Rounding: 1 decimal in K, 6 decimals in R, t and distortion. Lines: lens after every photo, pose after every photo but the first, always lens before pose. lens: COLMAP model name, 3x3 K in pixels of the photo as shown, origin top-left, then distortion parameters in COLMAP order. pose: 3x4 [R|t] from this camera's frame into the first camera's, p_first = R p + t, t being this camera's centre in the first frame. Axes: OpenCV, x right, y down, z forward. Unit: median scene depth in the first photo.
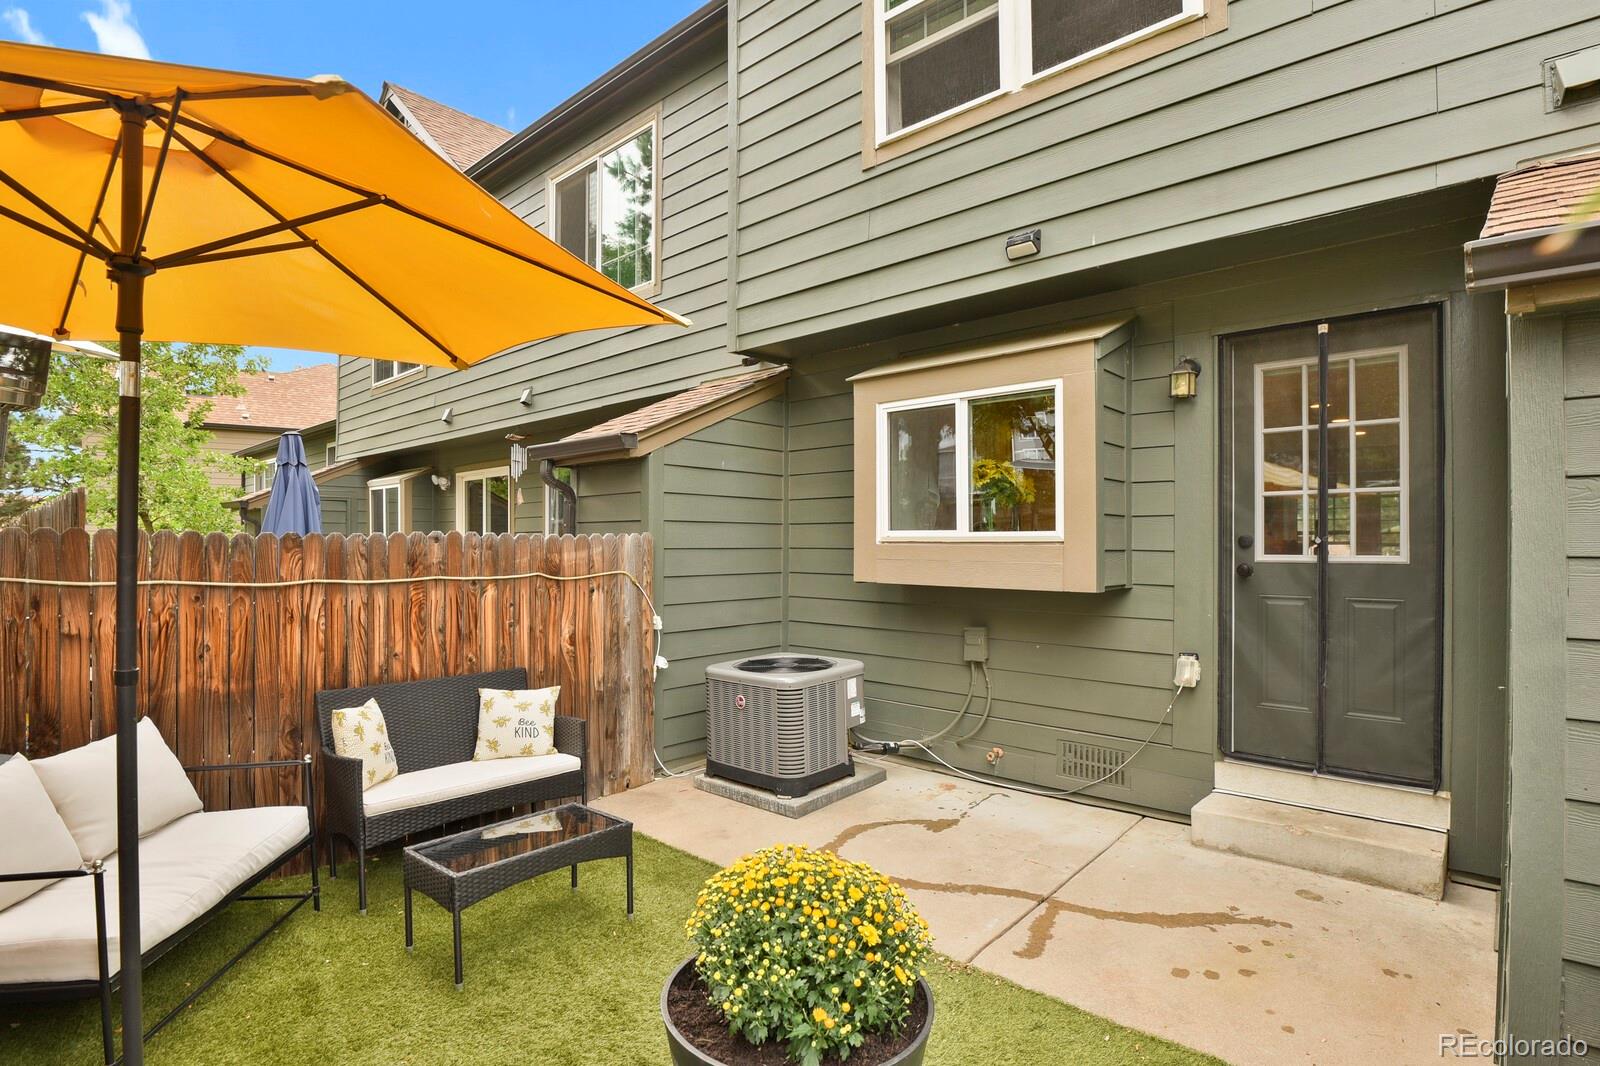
lens RADIAL K [[783.1, 0, 799.9], [0, 783.1, 534.9], [0, 0, 1]] dist [-0.022435, -0.004812]
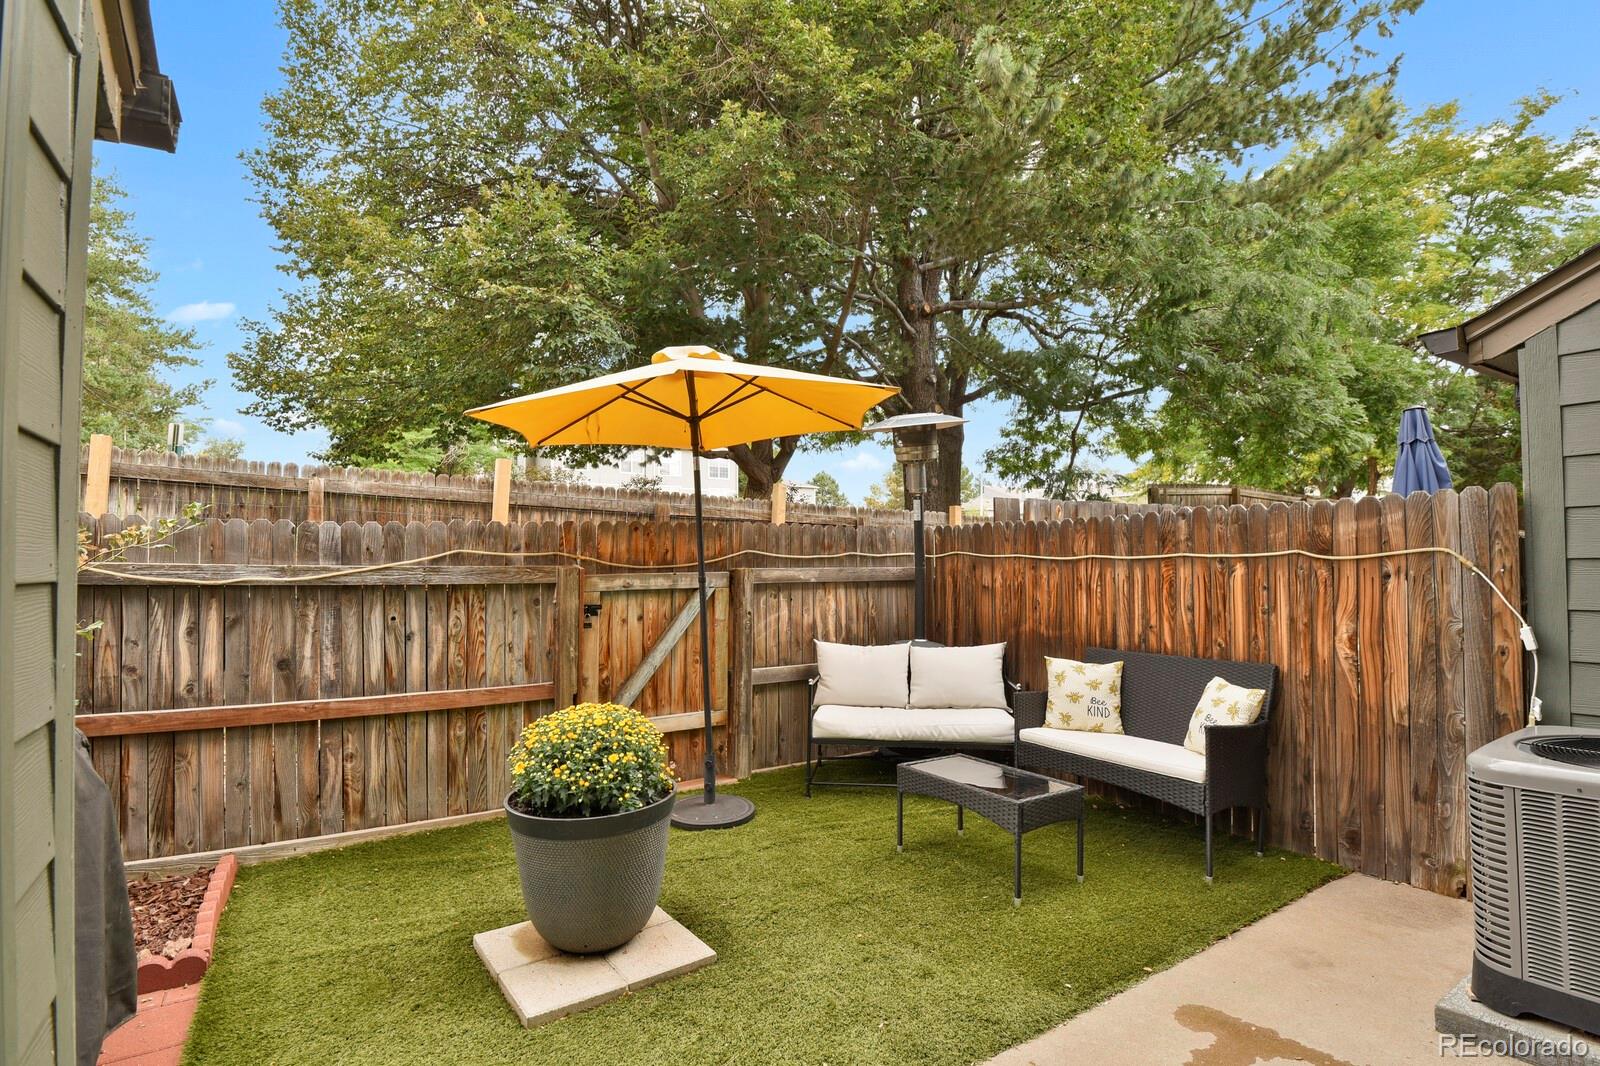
lens RADIAL K [[783.1, 0, 796.6], [0, 783.1, 546.9], [0, 0, 1]] dist [-0.022435, -0.004812]
pose [[-0.261033, -0.019134, -0.965140, 0.613912], [0.022243, 0.999419, -0.025830, 0.059543], [0.965074, -0.028210, -0.260456, 0.784310]]
